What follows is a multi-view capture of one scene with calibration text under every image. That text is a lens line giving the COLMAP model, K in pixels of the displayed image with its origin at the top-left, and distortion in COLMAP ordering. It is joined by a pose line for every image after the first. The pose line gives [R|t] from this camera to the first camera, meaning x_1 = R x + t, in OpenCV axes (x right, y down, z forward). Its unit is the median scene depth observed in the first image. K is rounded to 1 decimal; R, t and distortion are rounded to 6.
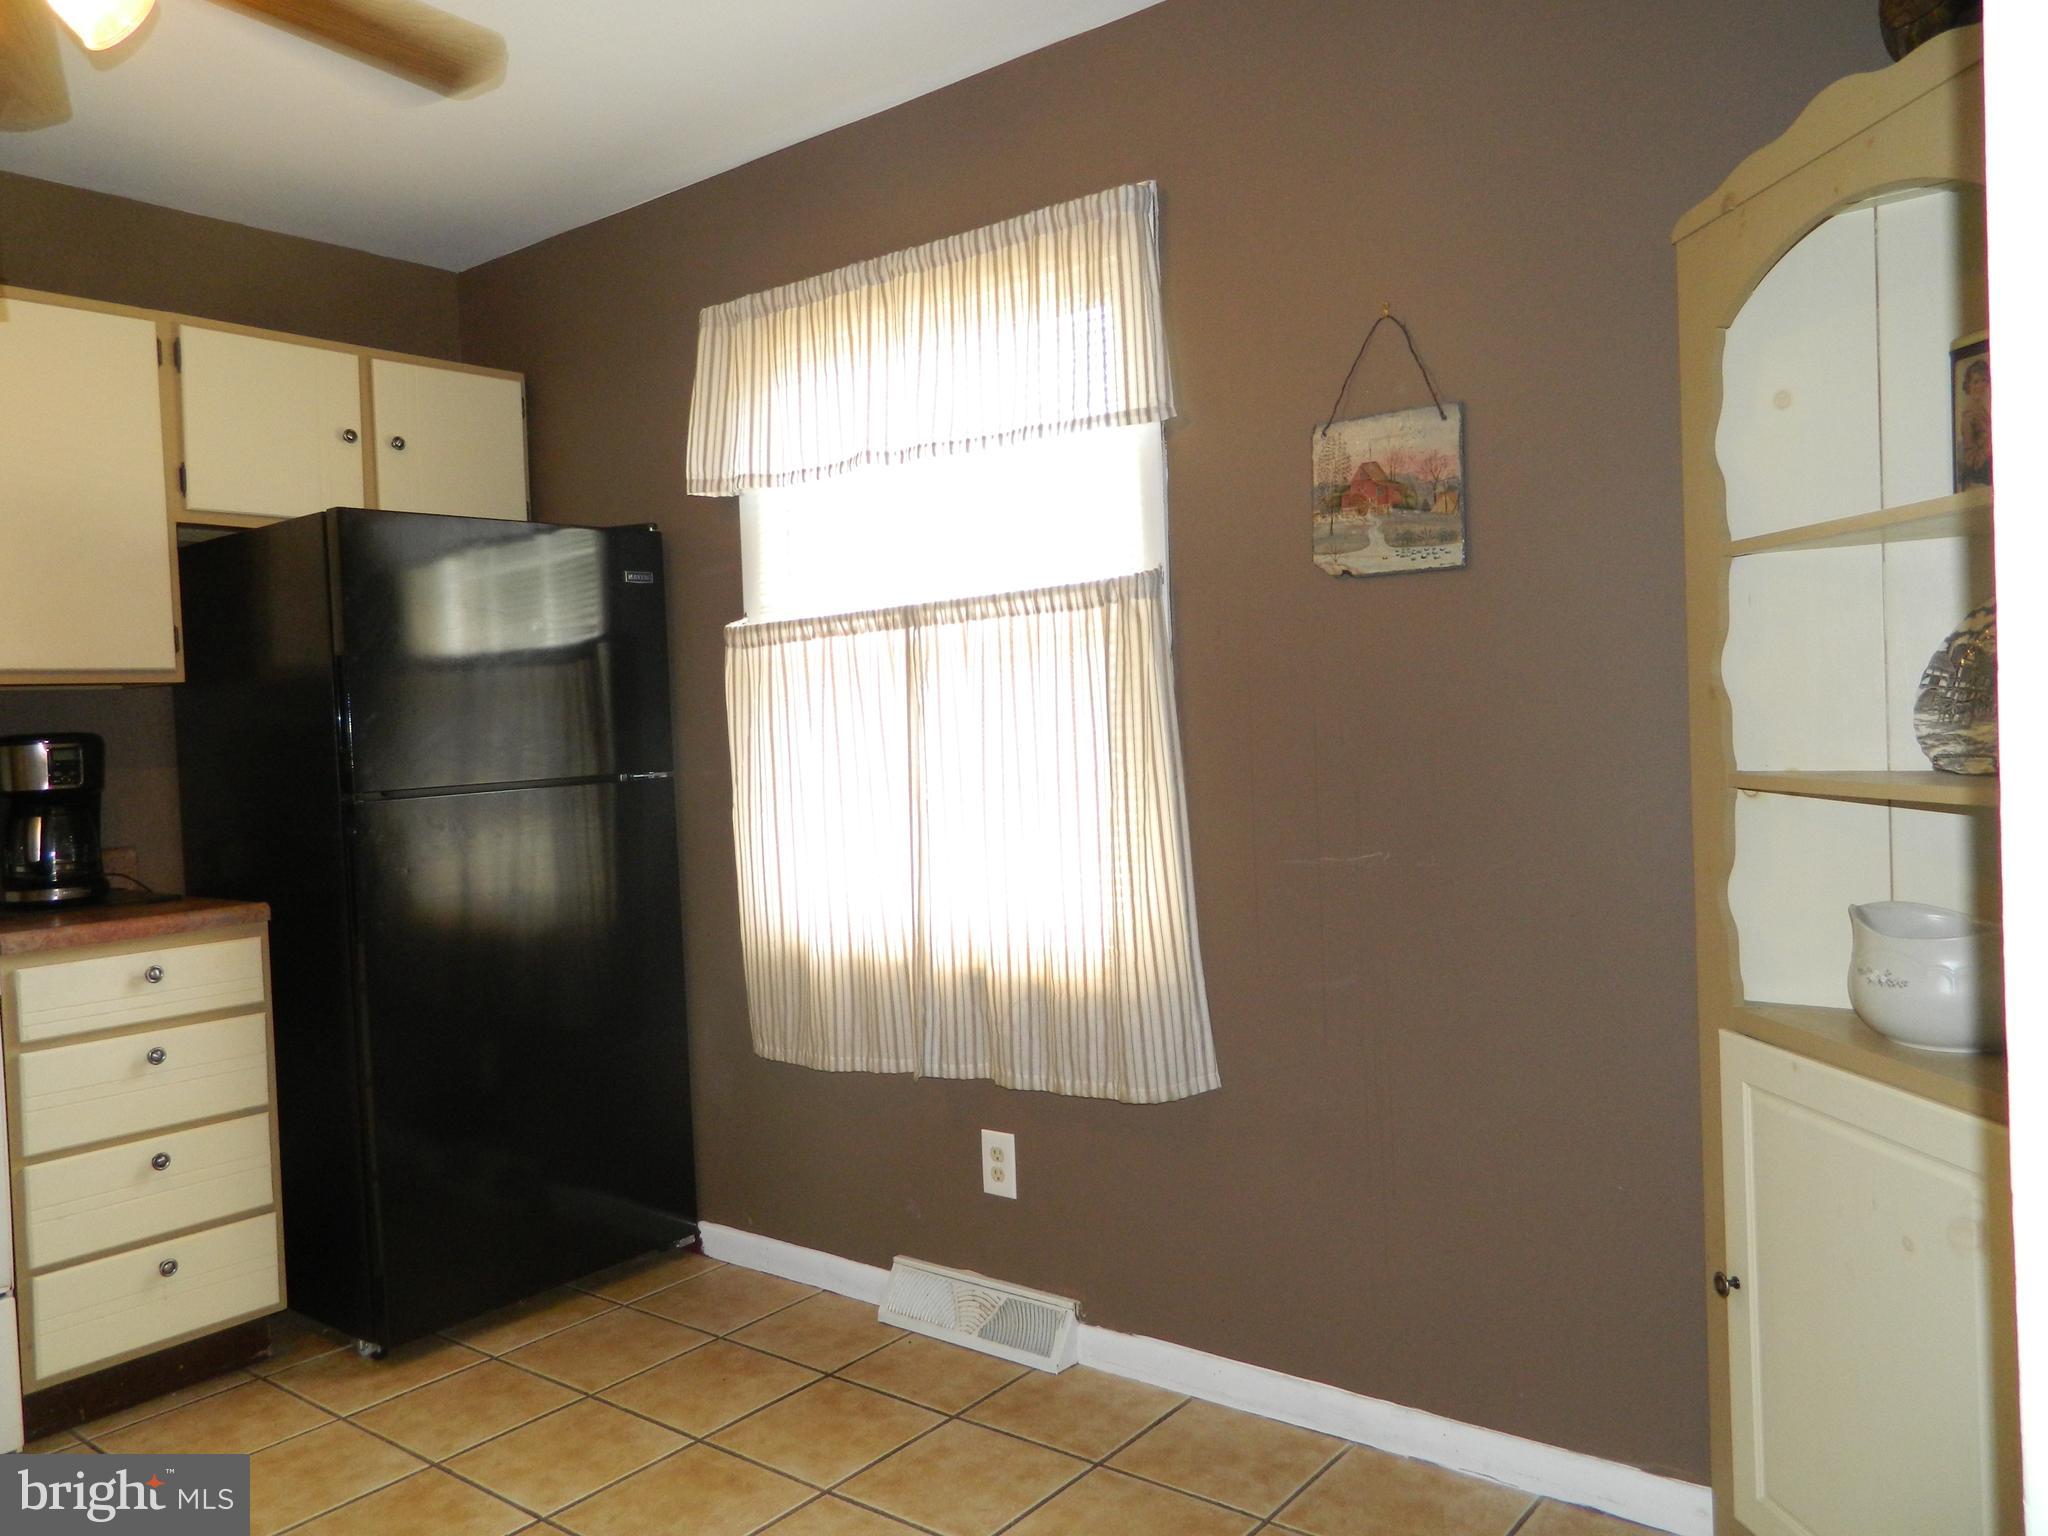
lens RADIAL K [[1519.8, 0, 1020.7], [0, 1519.8, 759.4], [0, 0, 1]] dist [0.010415, -0.002236]
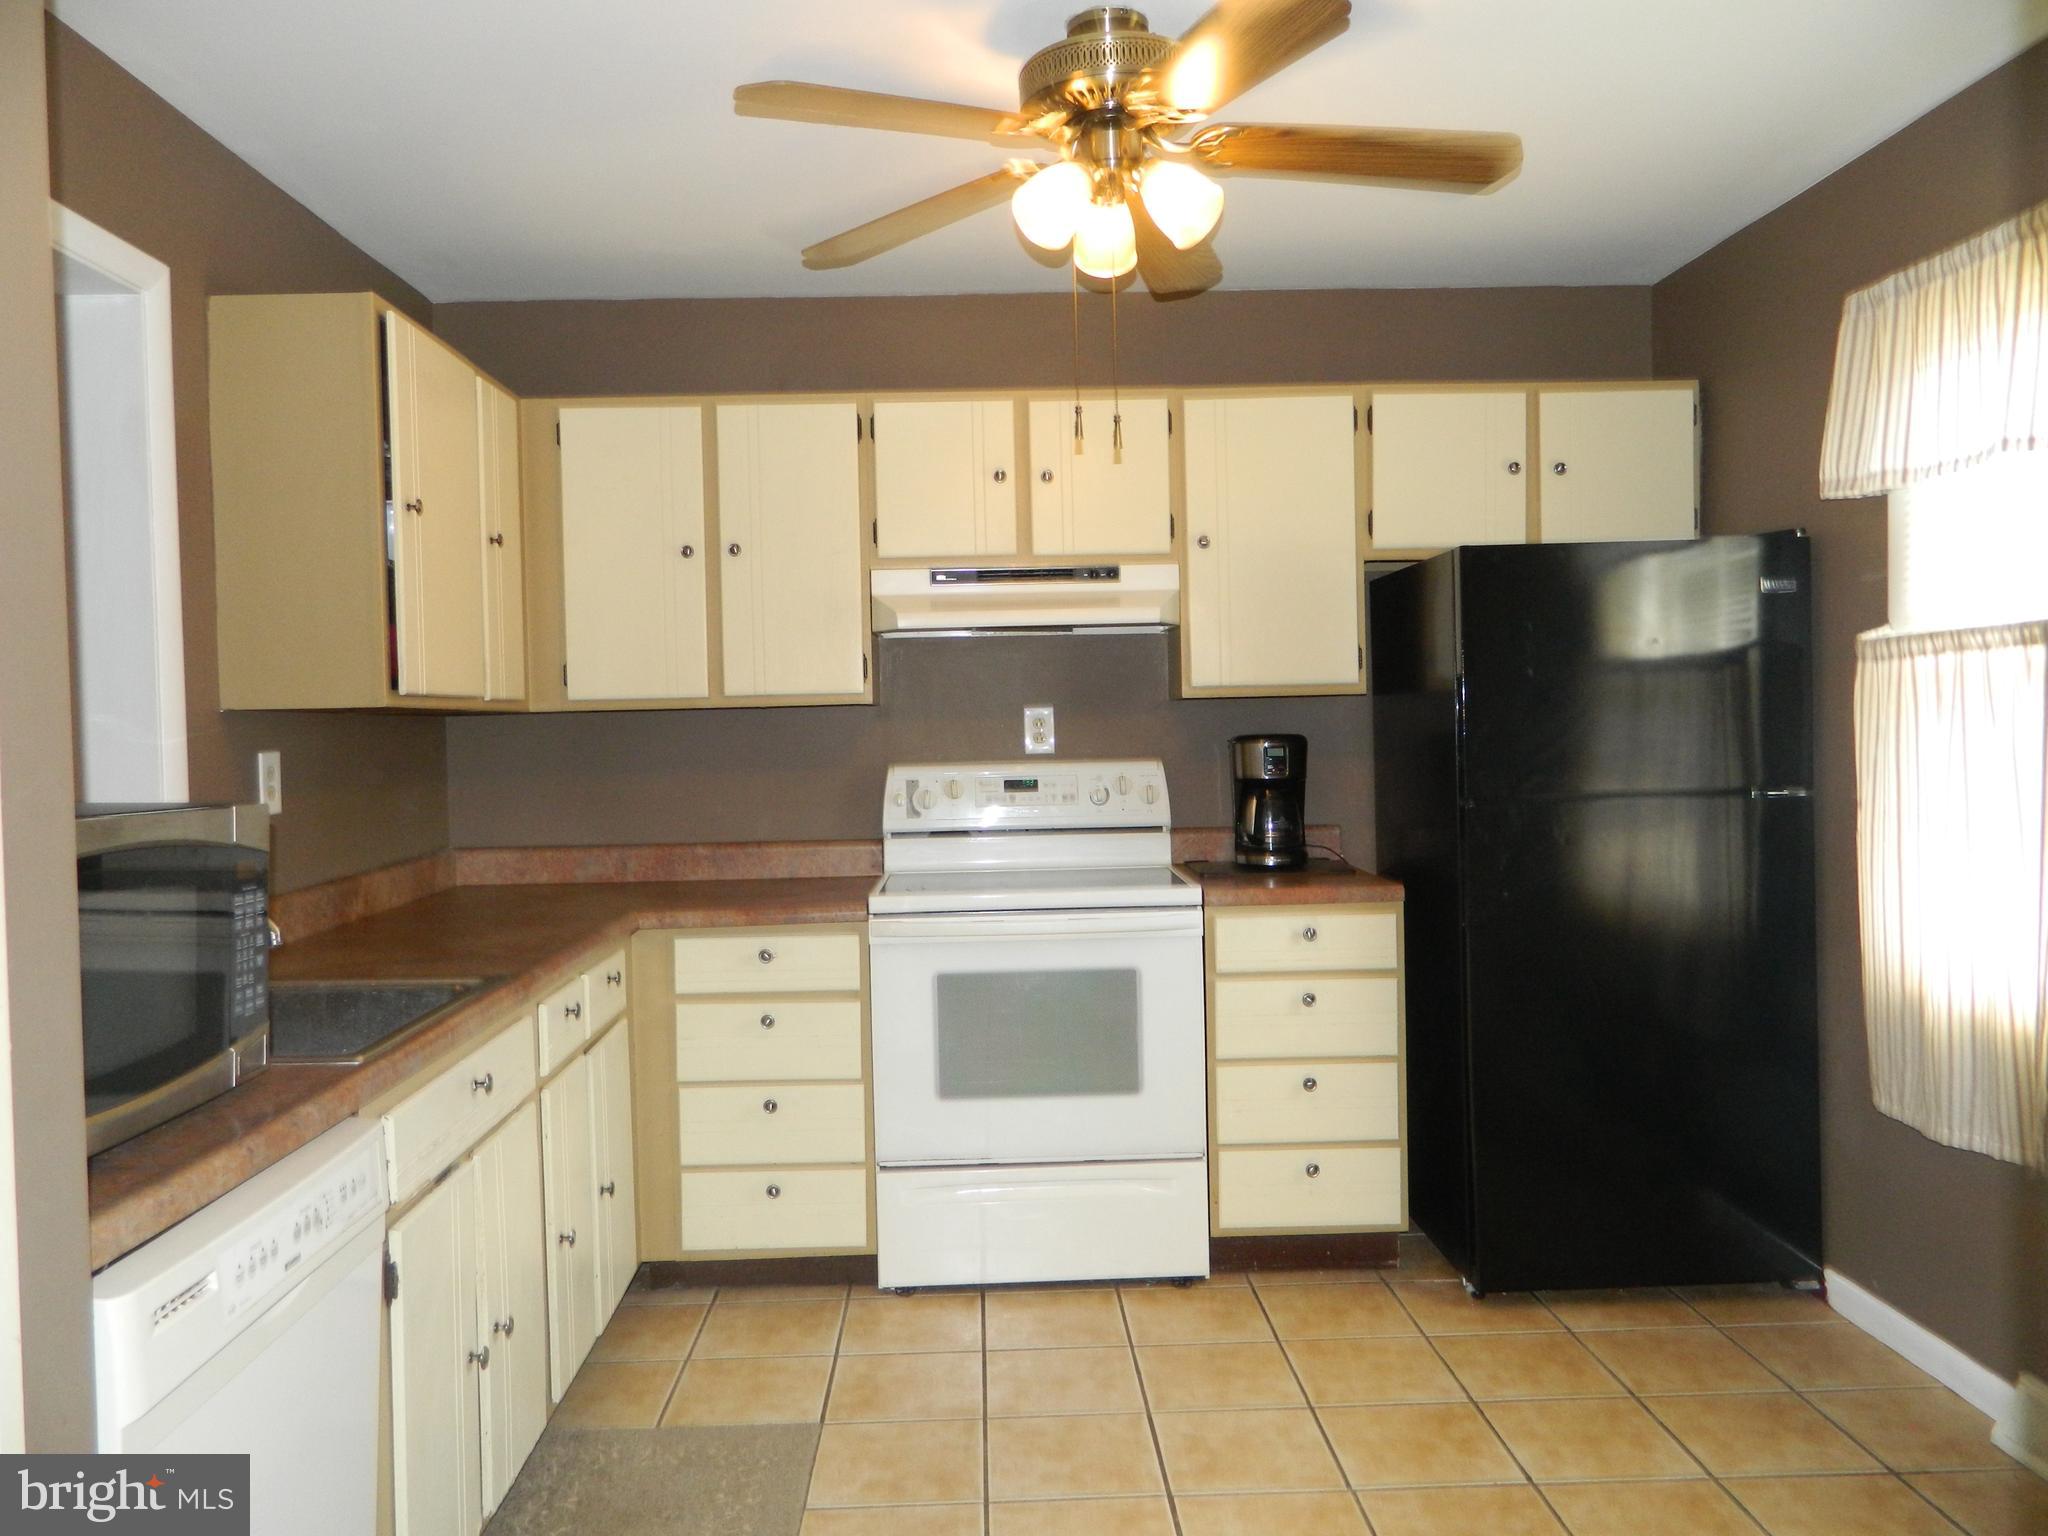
lens RADIAL K [[1519.8, 0, 1013.7], [0, 1519.8, 765.2], [0, 0, 1]] dist [0.010415, -0.002236]
pose [[0.647040, 0.048987, -0.760881, 0.188705], [-0.026076, 0.998772, 0.042129, -0.037450], [0.762010, -0.007418, 0.647523, 0.012926]]
